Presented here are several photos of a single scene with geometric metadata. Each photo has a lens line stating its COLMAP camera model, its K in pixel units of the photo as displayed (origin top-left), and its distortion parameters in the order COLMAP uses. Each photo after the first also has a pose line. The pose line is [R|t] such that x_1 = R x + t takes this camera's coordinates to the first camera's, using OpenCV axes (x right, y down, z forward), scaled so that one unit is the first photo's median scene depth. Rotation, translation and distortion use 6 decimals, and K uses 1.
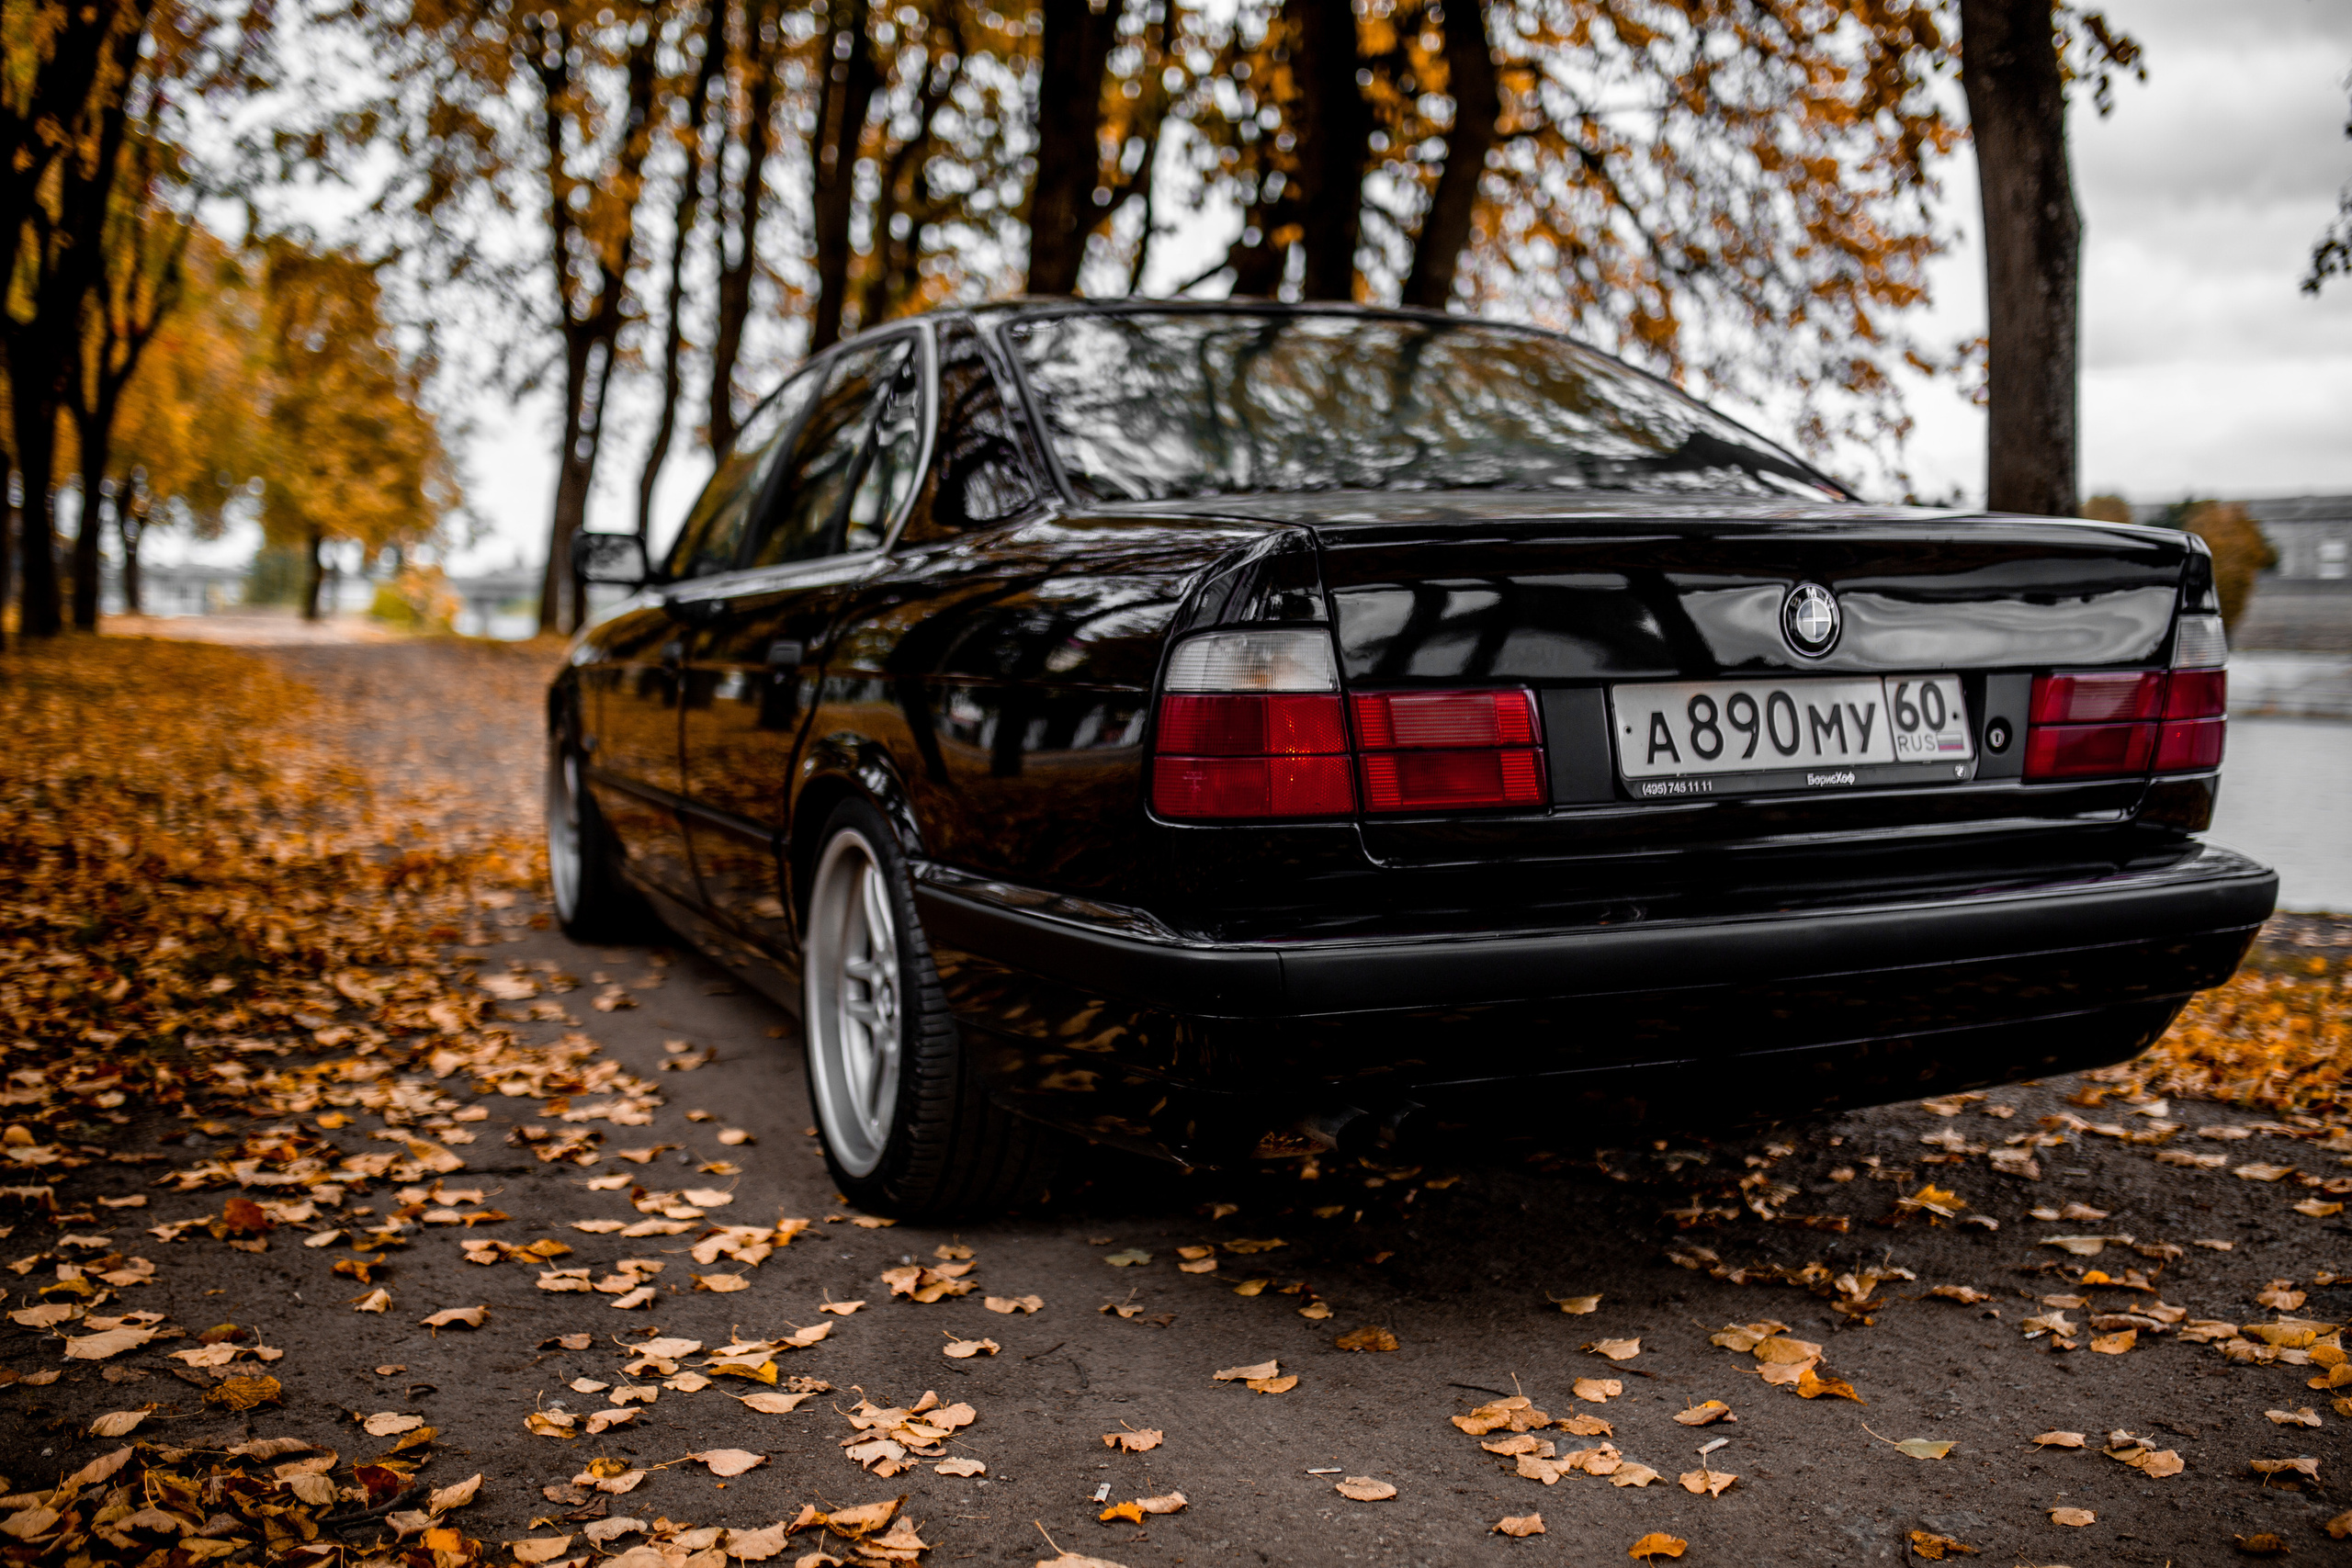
lens RADIAL K [[2322.9, 0, 1182.1], [0, 2322.9, 753.6], [0, 0, 1]] dist [-0.023211, -0.020489]
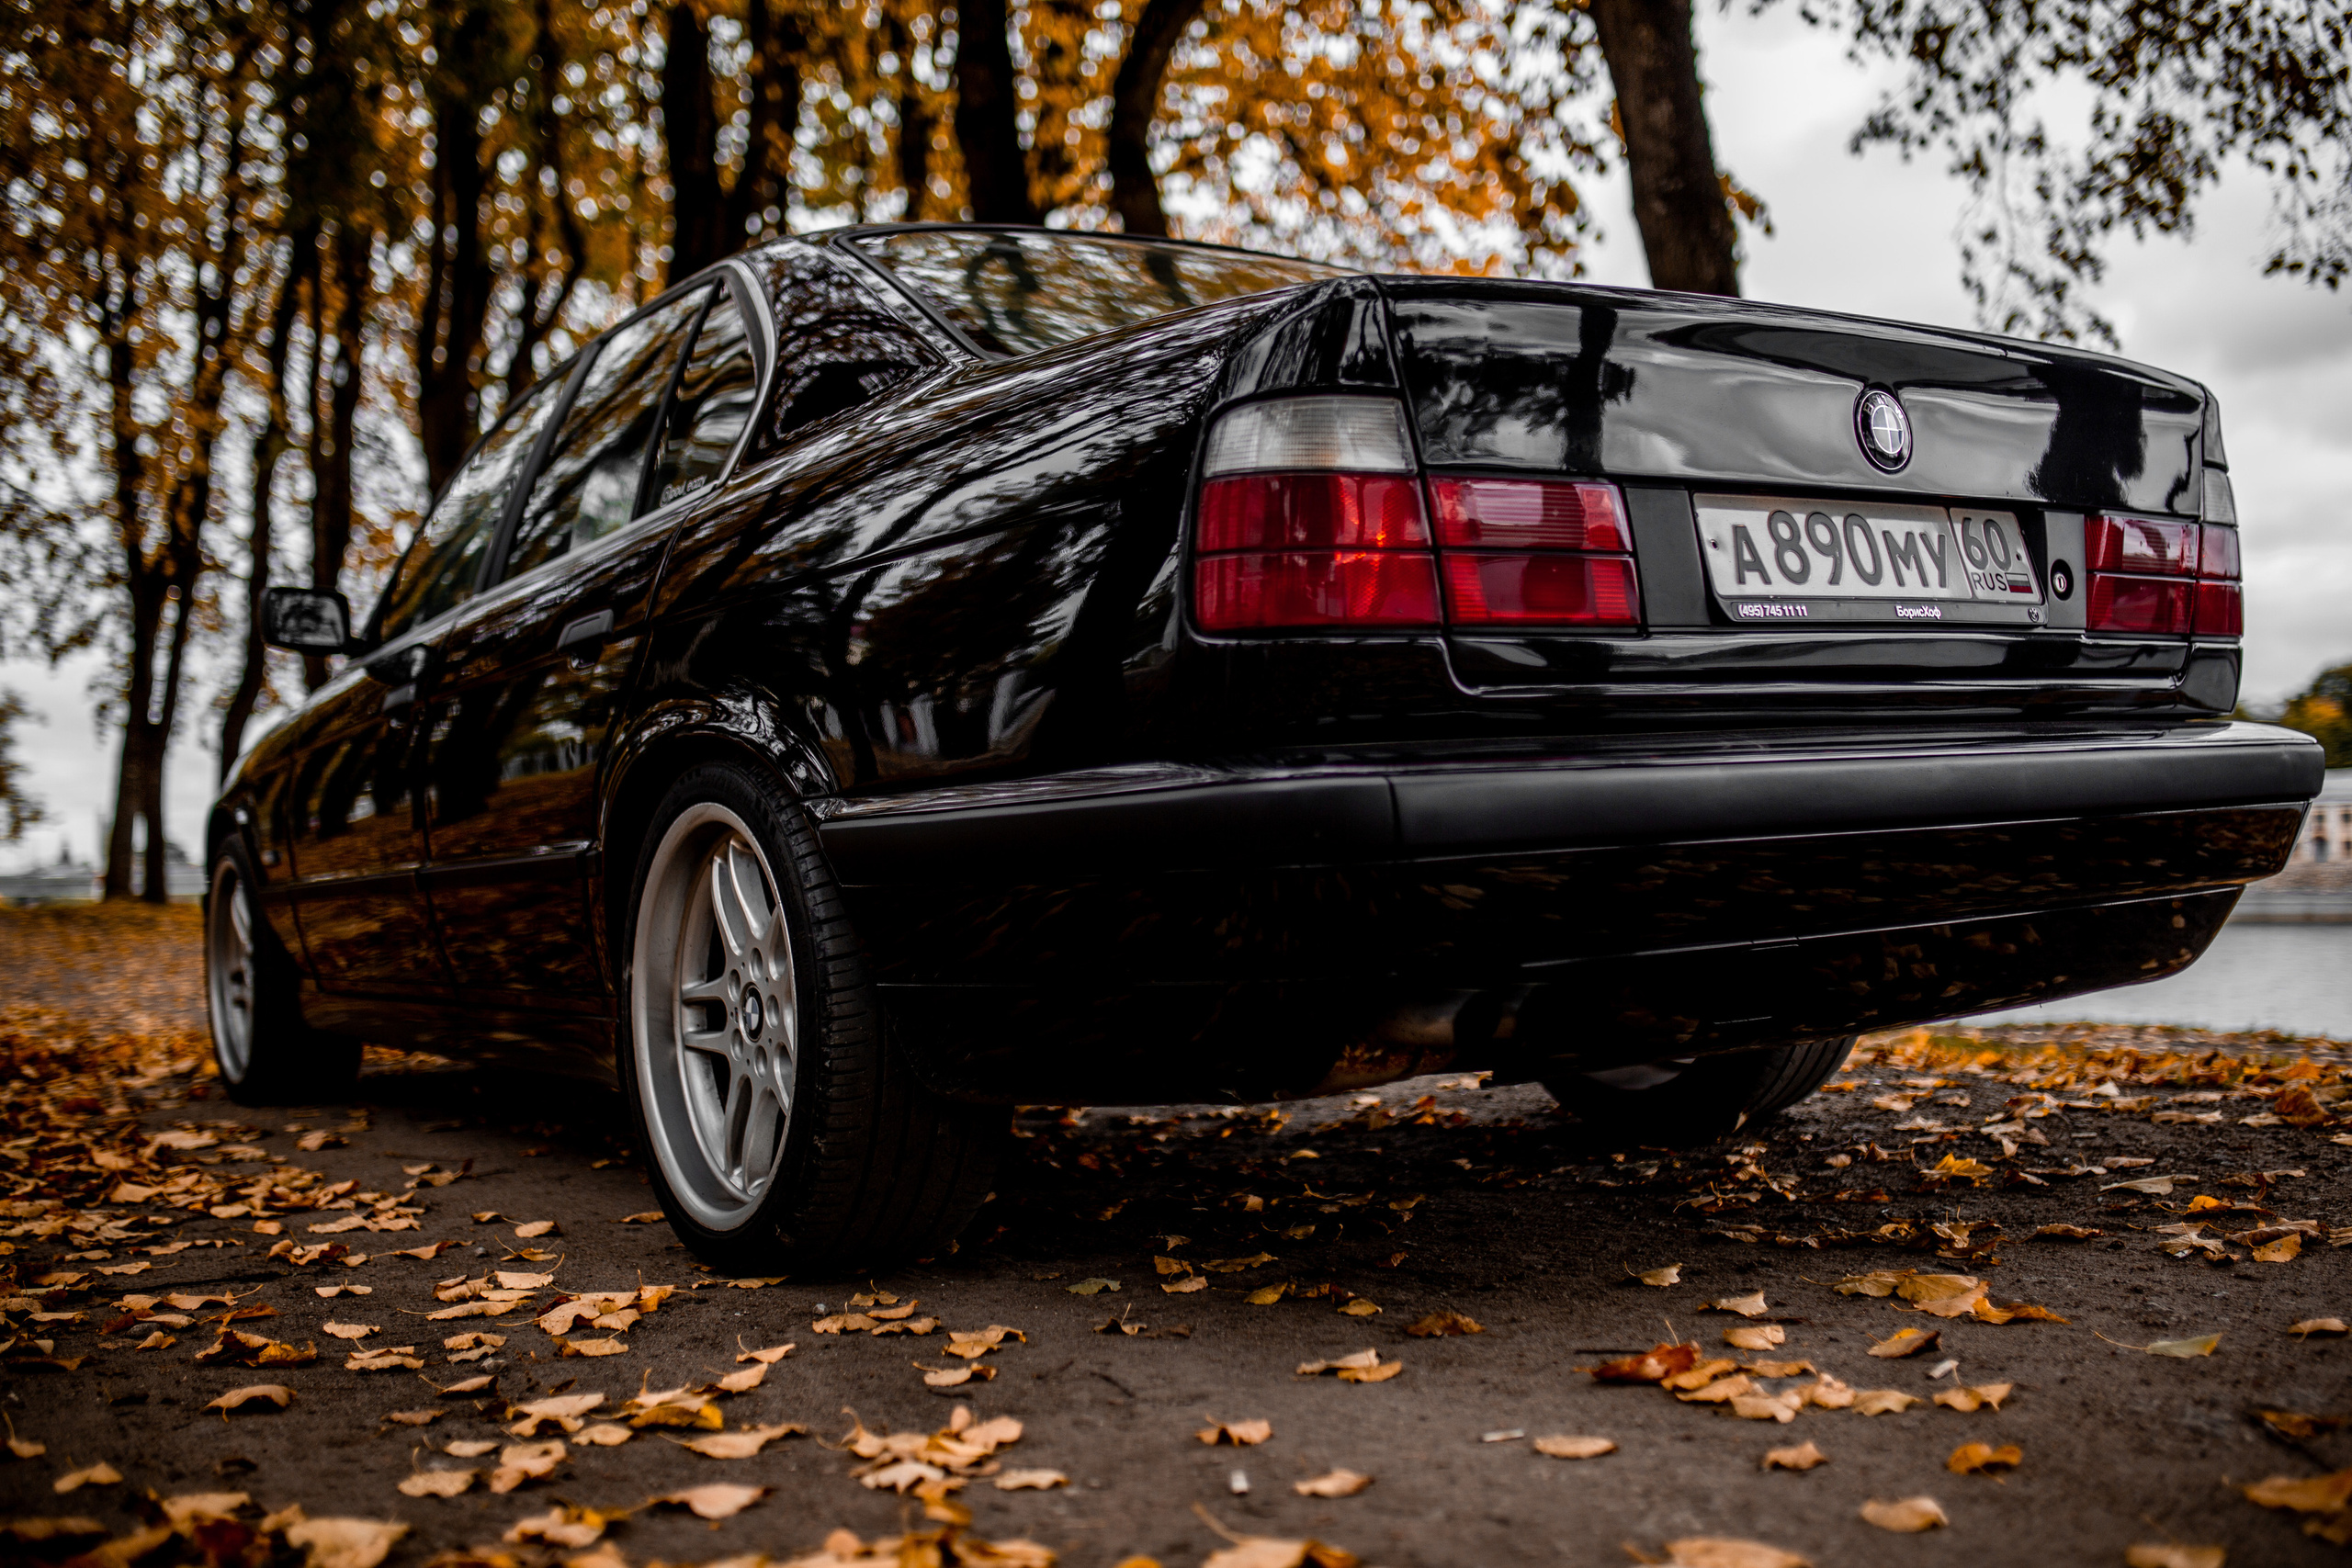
lens RADIAL K [[2287.3, 0, 1176.0], [0, 2287.3, 784.0], [0, 0, 1]] dist [-0.035137, 0.011711]
pose [[0.982291, -0.043933, 0.182138, -0.143162], [0.063604, 0.992582, -0.103609, 0.138527], [-0.176235, 0.113359, 0.977799, 0.214917]]
